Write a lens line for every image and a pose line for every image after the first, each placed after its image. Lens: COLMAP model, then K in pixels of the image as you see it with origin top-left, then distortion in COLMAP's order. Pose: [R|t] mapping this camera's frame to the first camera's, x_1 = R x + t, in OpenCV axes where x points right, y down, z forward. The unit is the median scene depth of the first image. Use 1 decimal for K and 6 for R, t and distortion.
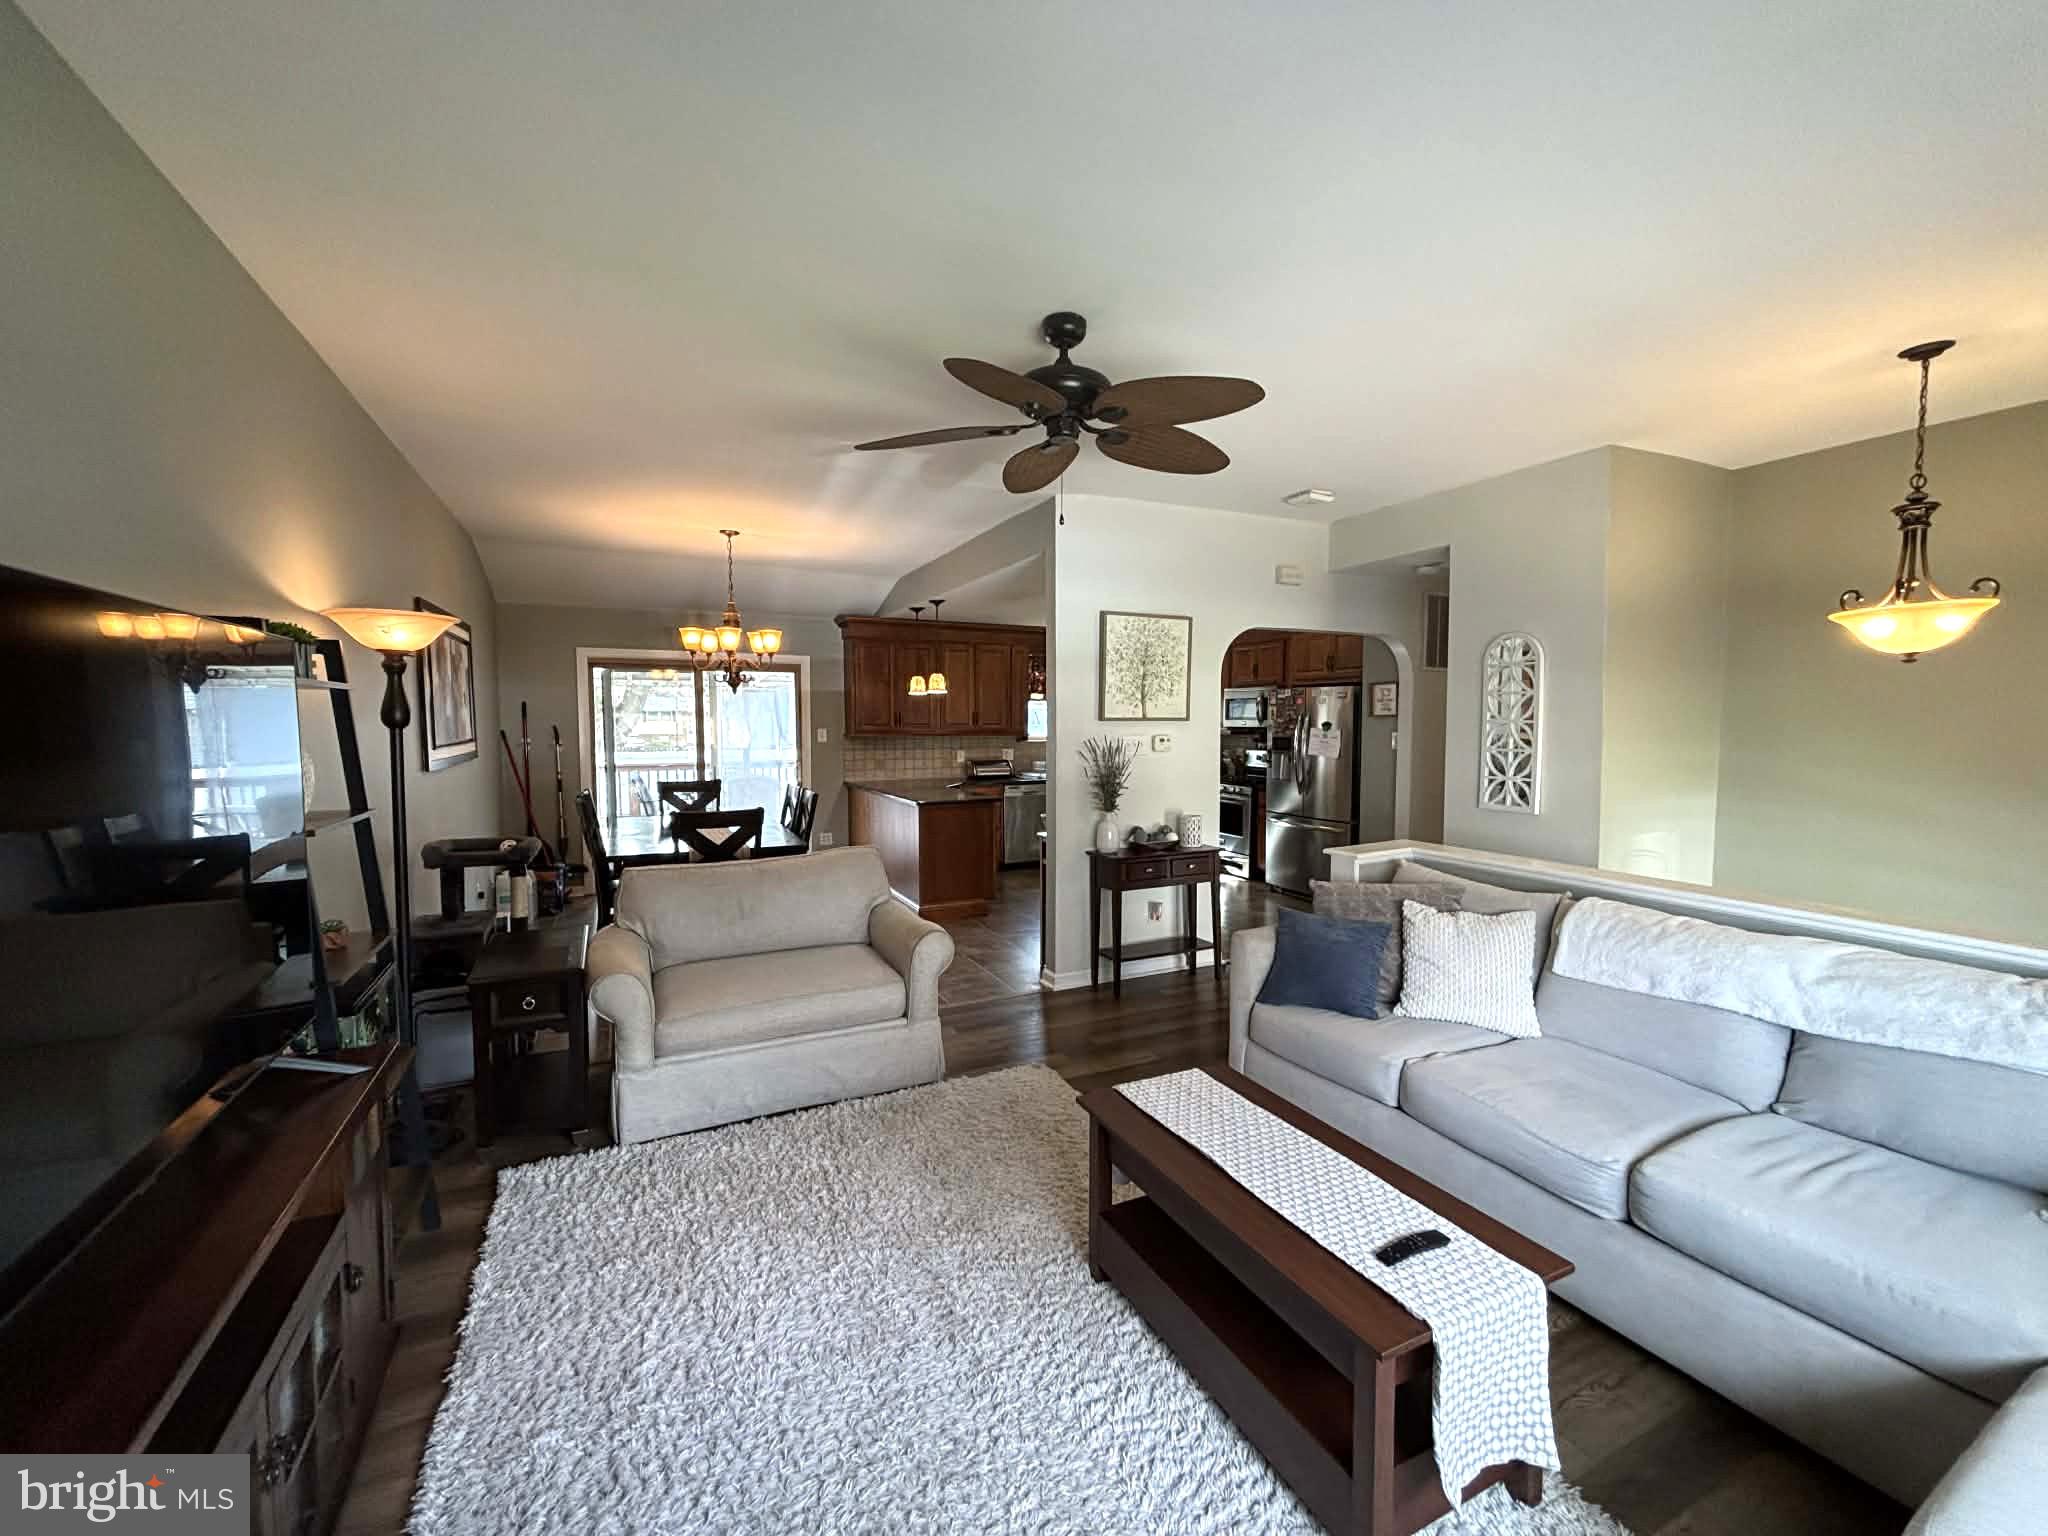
lens RADIAL K [[817.0, 0, 1022.8], [0, 817.0, 759.0], [0, 0, 1]] dist [-0.002145, 0.000390]
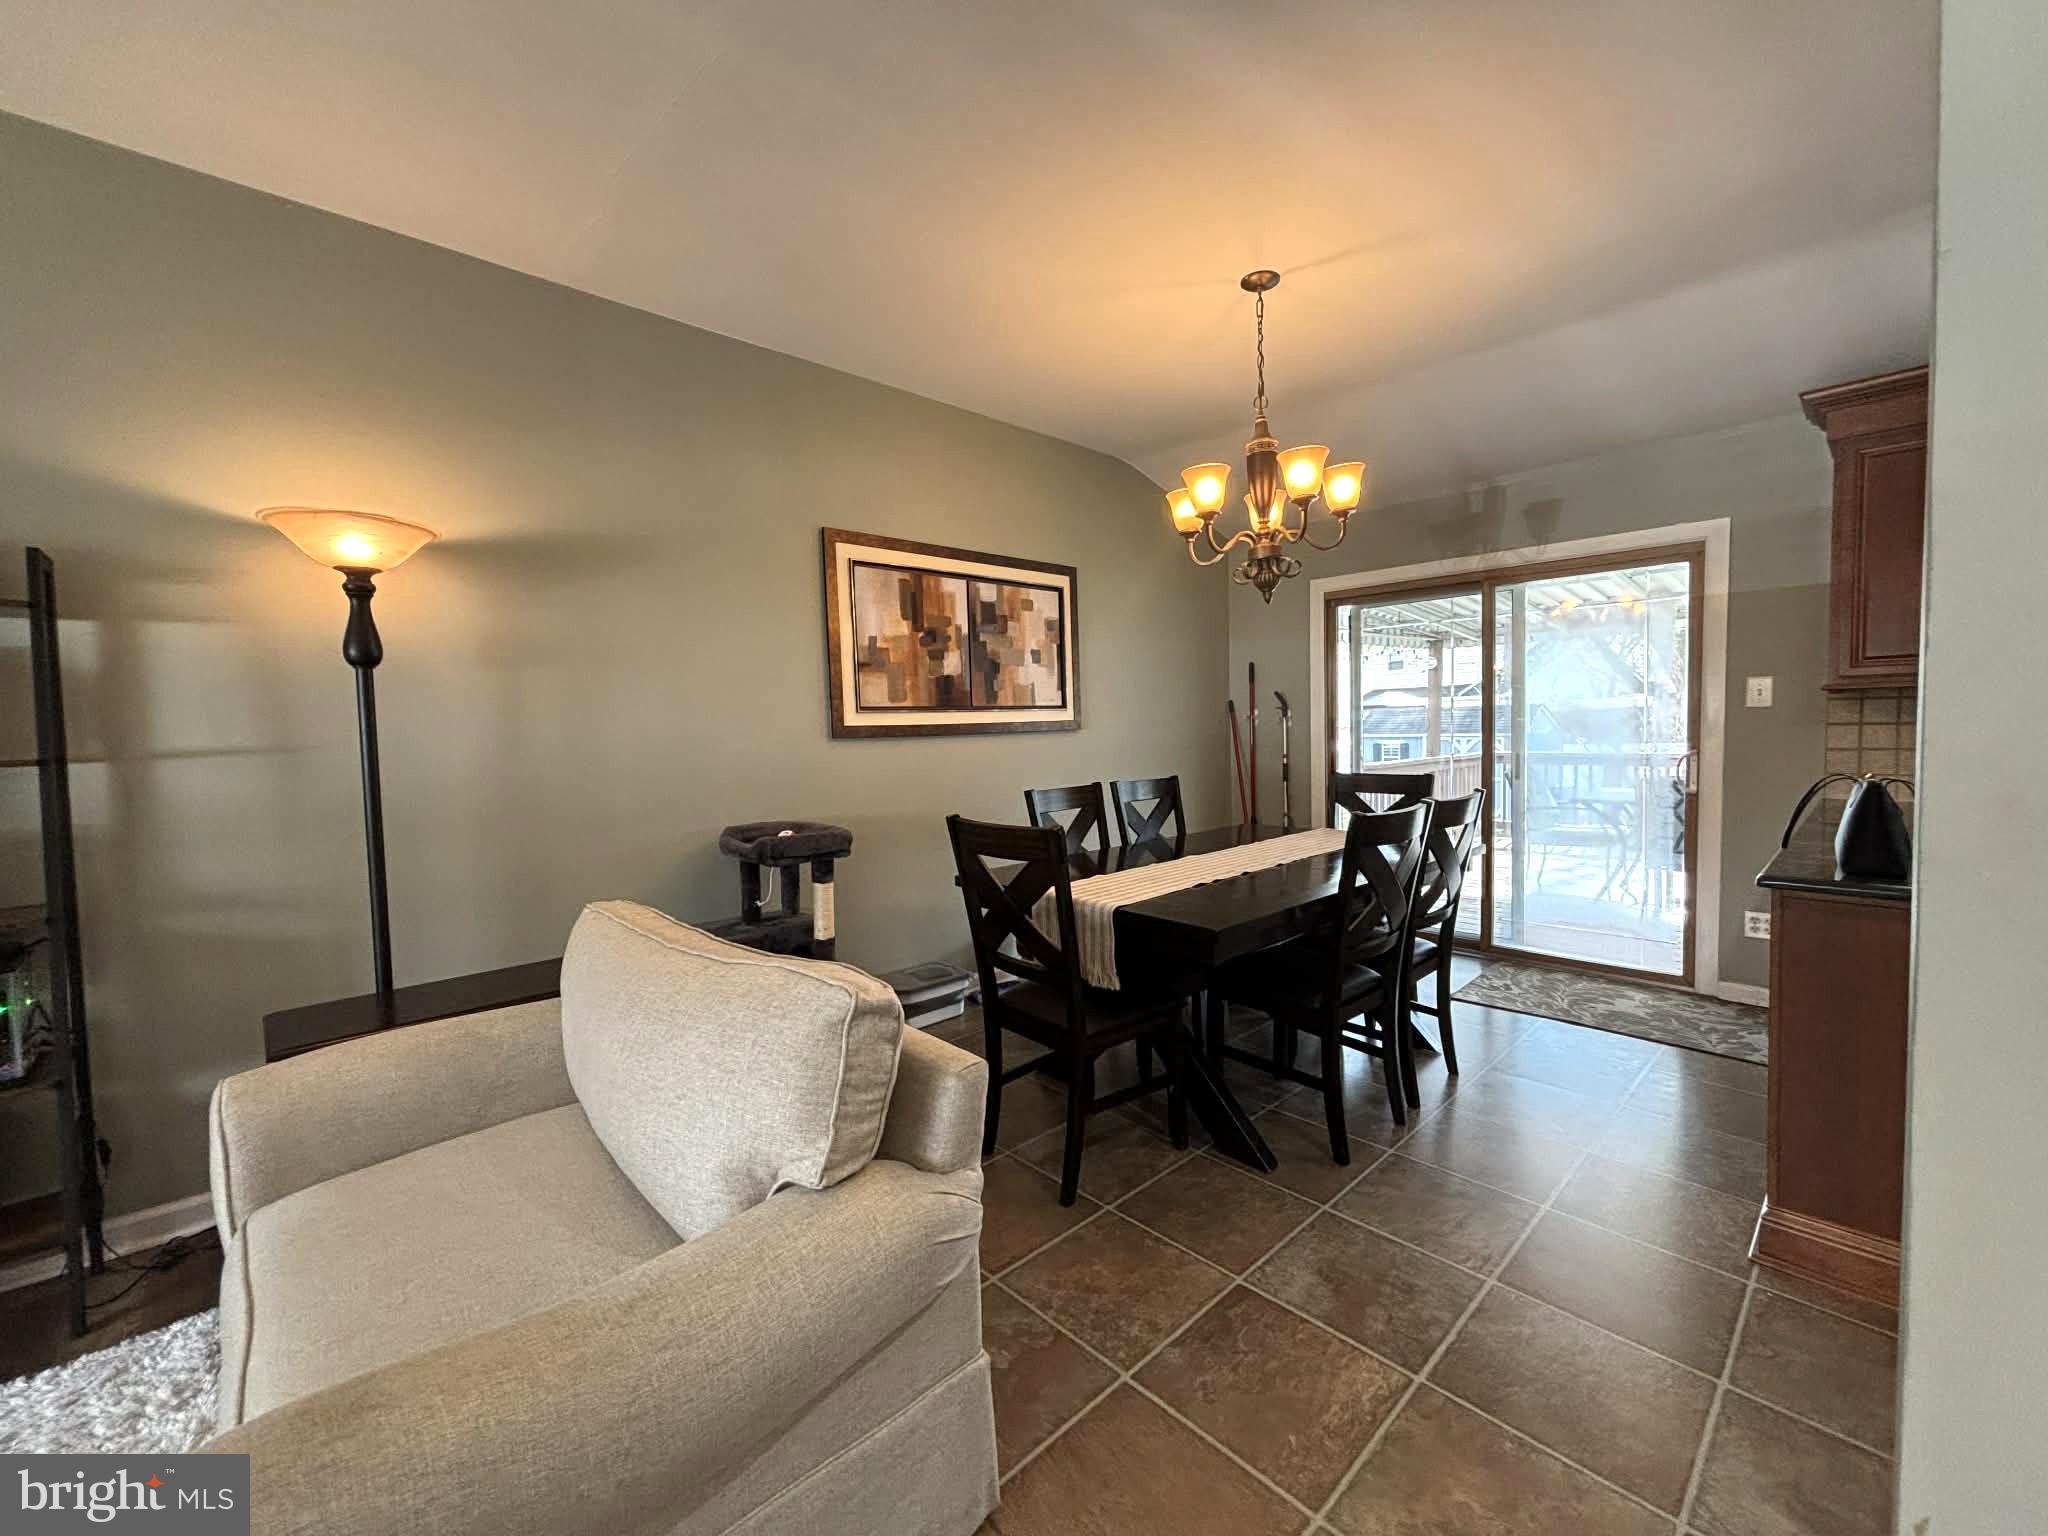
lens RADIAL K [[807.5, 0, 1021.6], [0, 807.5, 763.9], [0, 0, 1]] dist [0.001370, -0.002374]
pose [[0.288833, 0.039115, -0.956580, 0.111192], [-0.024377, 0.999142, 0.033495, 0.010346], [0.957069, 0.013644, 0.289538, 0.895254]]
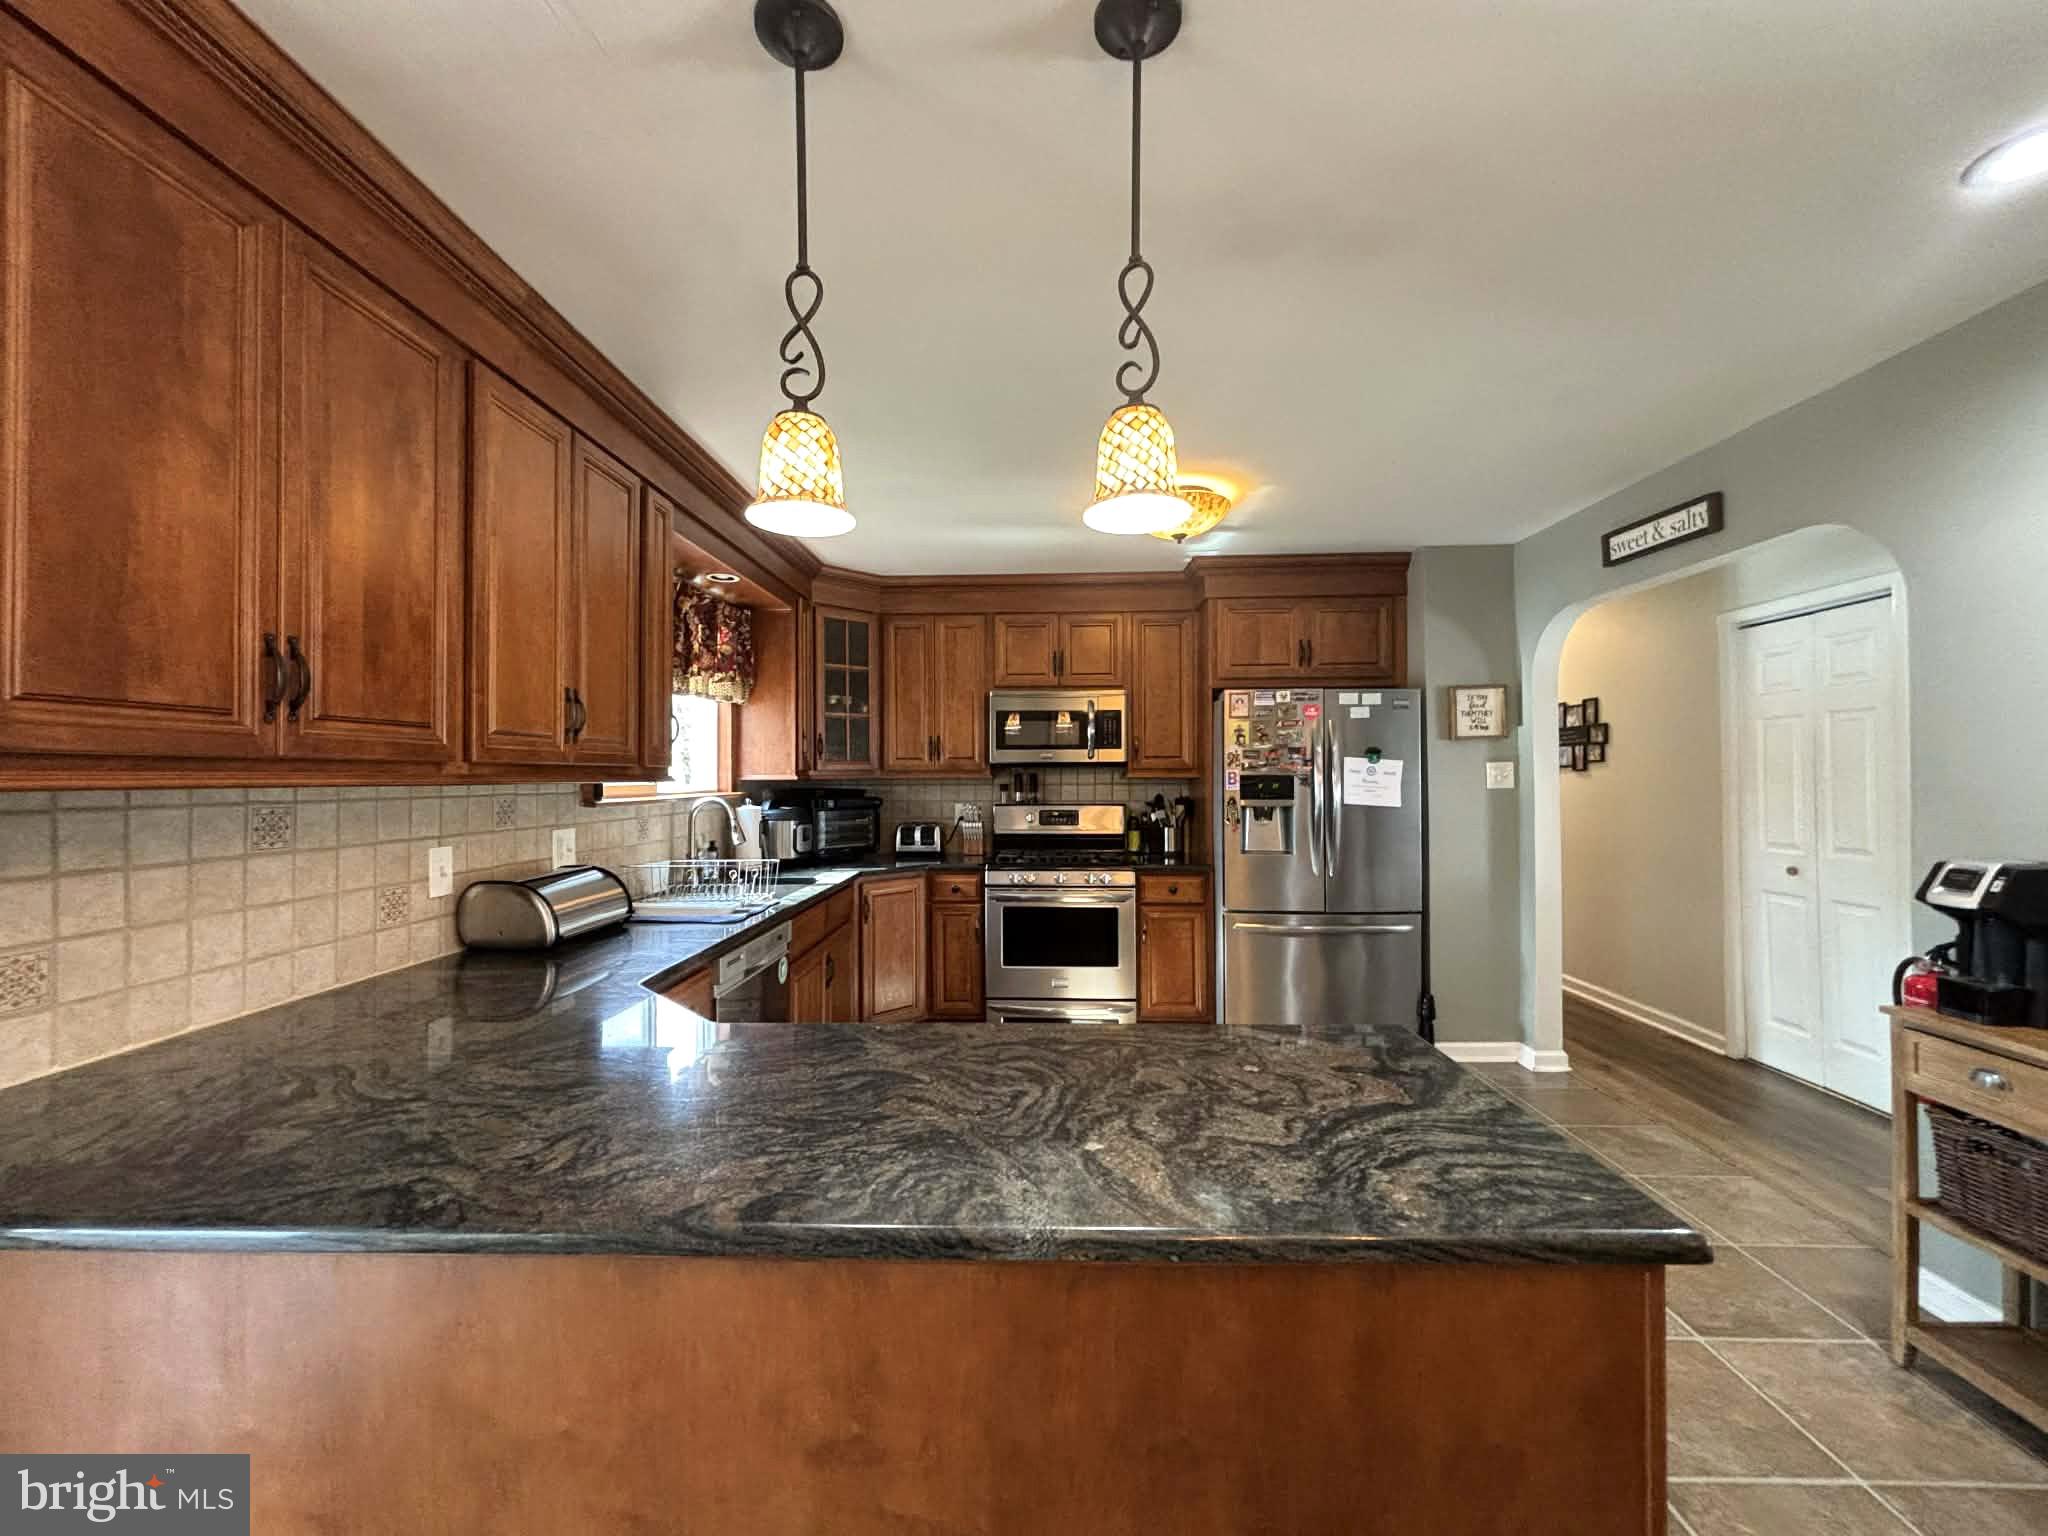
lens RADIAL K [[818.2, 0, 1021.1], [0, 818.2, 768.9], [0, 0, 1]] dist [-0.001993, 0.000177]
pose [[0.467840, 0.006457, 0.883789, -0.419851], [0.048670, 0.998268, -0.033057, -0.034494], [-0.882472, 0.058479, 0.466716, 1.448232]]
